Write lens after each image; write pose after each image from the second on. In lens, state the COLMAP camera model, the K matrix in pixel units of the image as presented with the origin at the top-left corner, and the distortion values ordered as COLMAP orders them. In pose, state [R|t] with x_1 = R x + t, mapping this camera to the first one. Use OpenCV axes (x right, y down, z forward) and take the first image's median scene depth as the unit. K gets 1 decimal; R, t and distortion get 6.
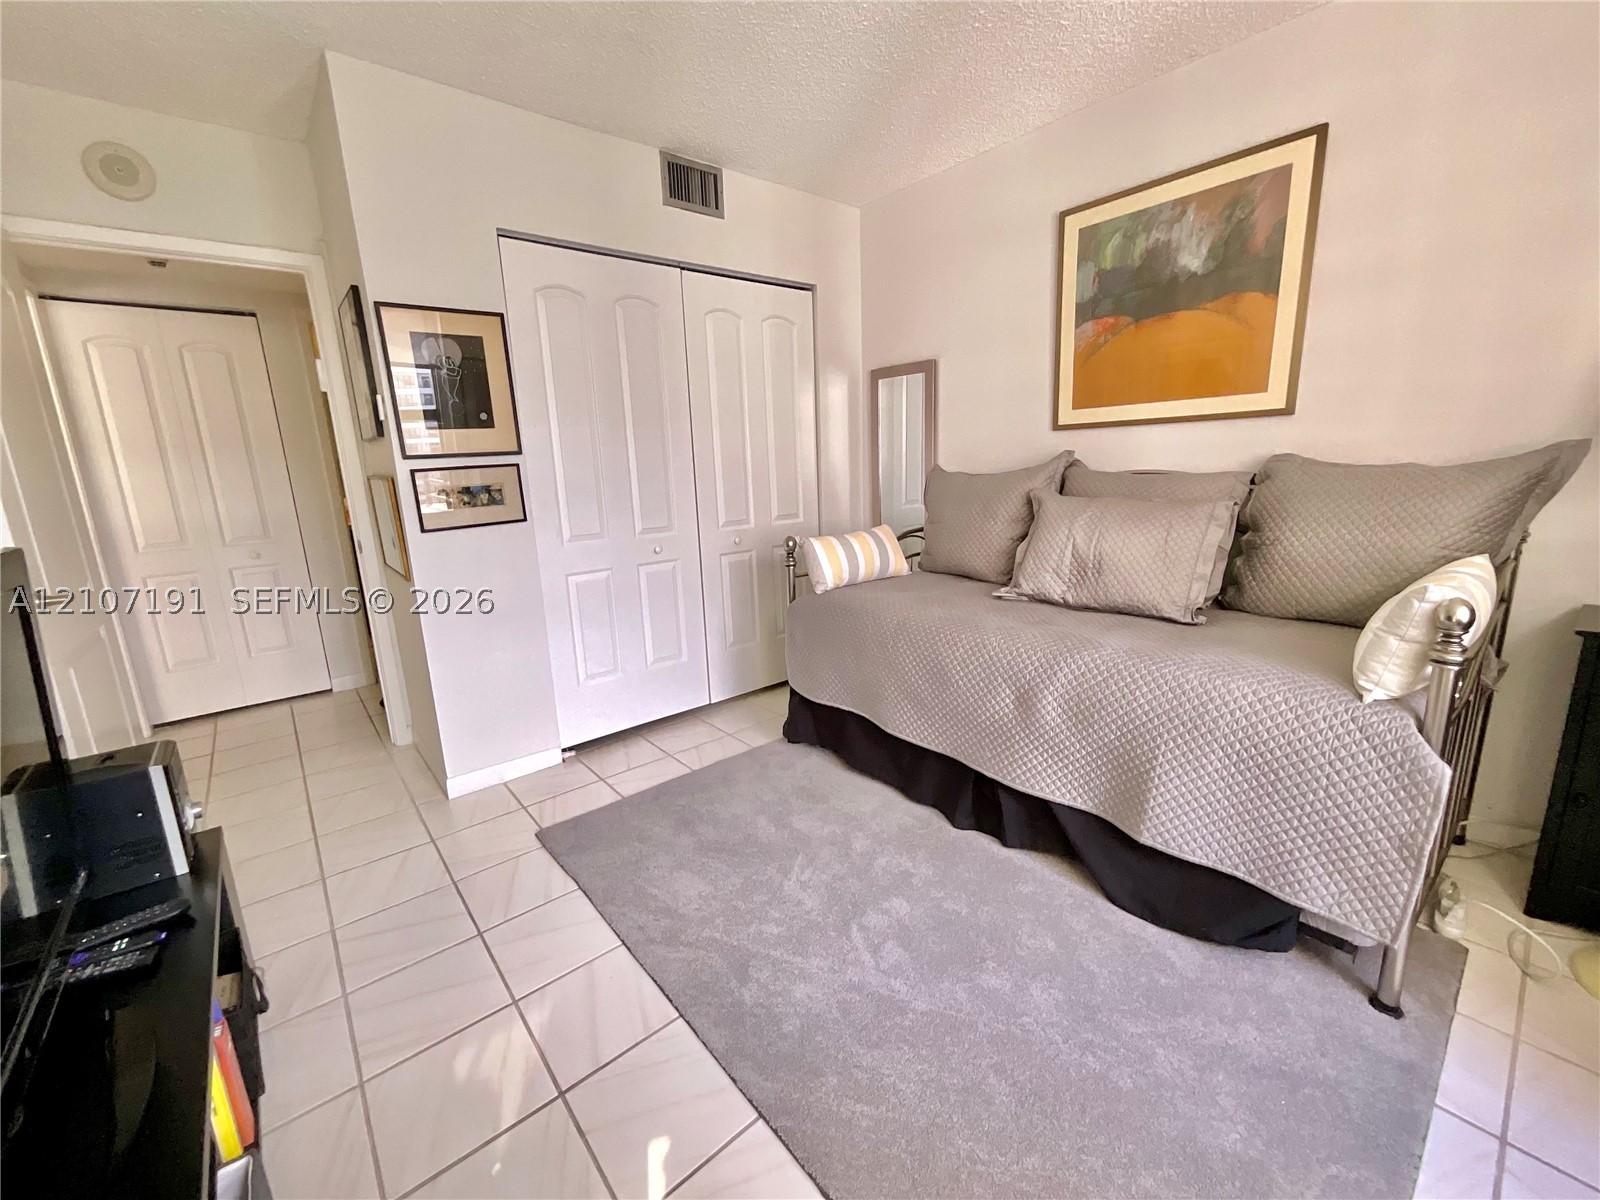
lens RADIAL K [[645.9, 0, 800.2], [0, 645.9, 600.3], [0, 0, 1]] dist [-0.001244, 0.000589]
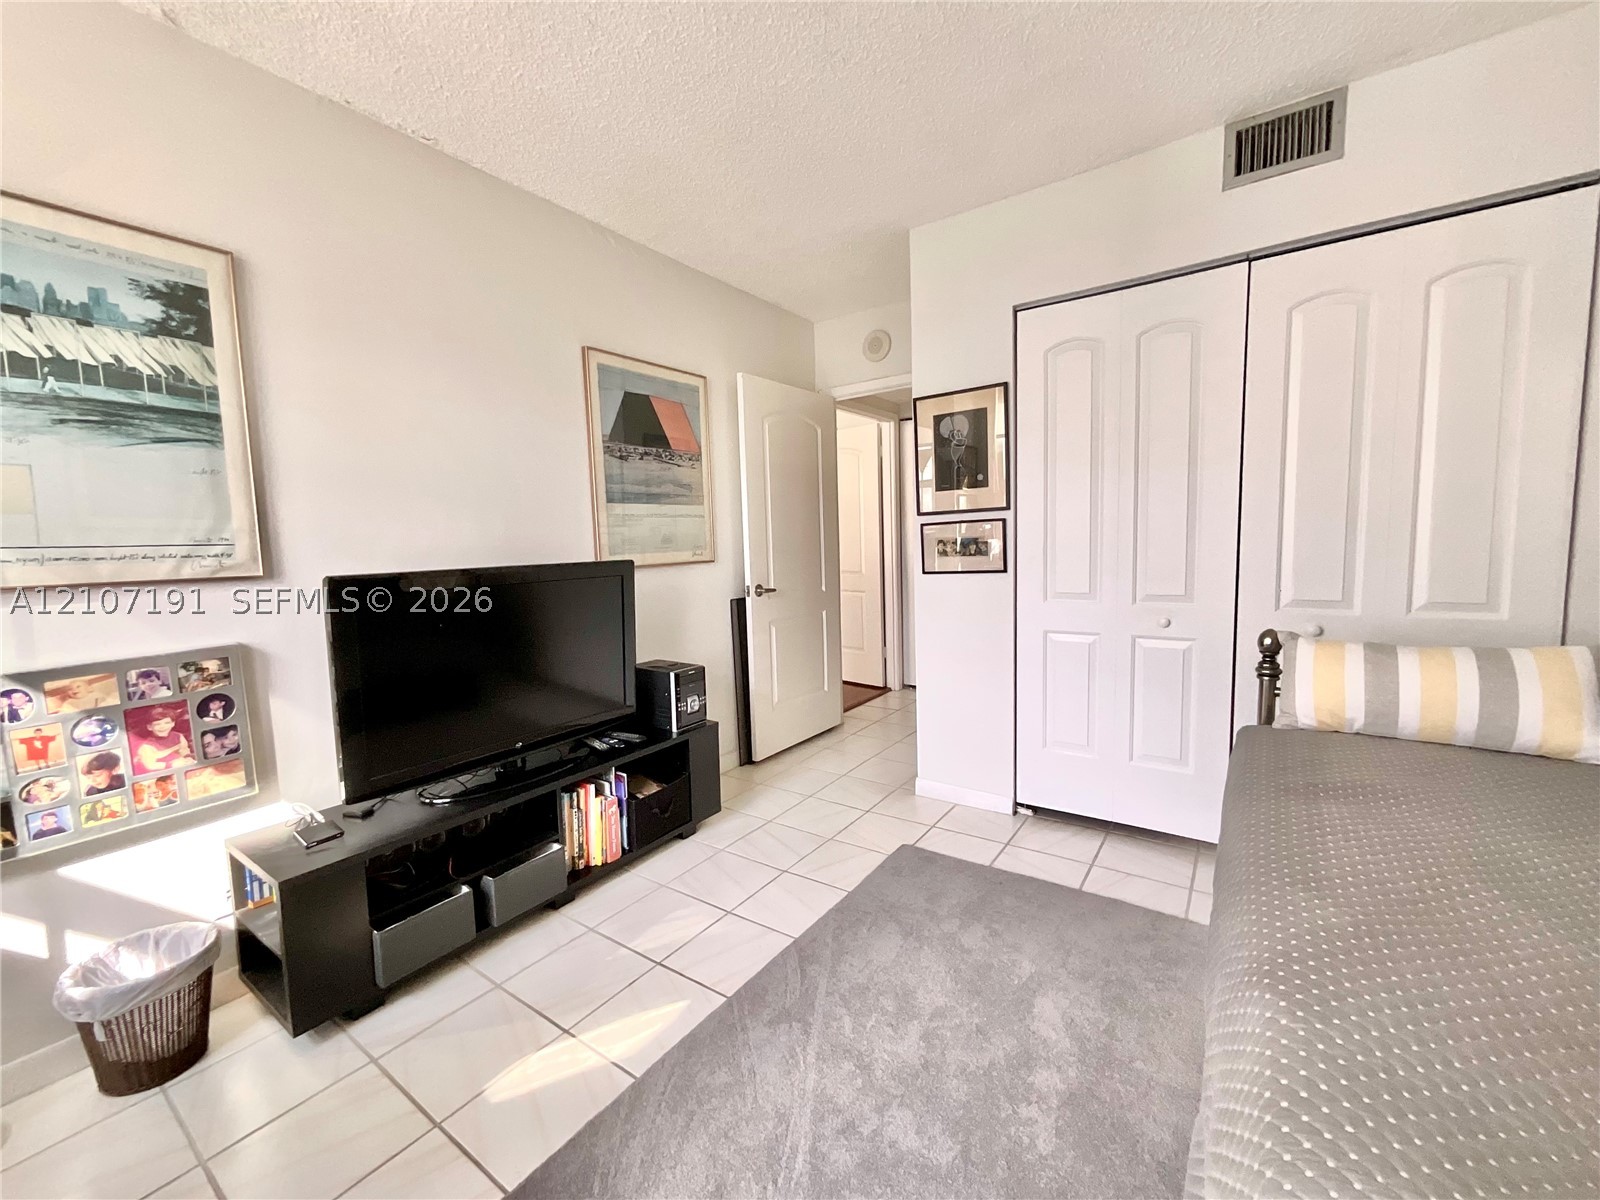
lens RADIAL K [[645.9, 0, 790.5], [0, 645.9, 595.4], [0, 0, 1]] dist [-0.001244, 0.000589]
pose [[0.253843, 0.121028, -0.959644, 0.511768], [-0.182116, 0.980377, 0.075470, -0.103430], [0.949946, 0.155609, 0.270903, 0.396008]]
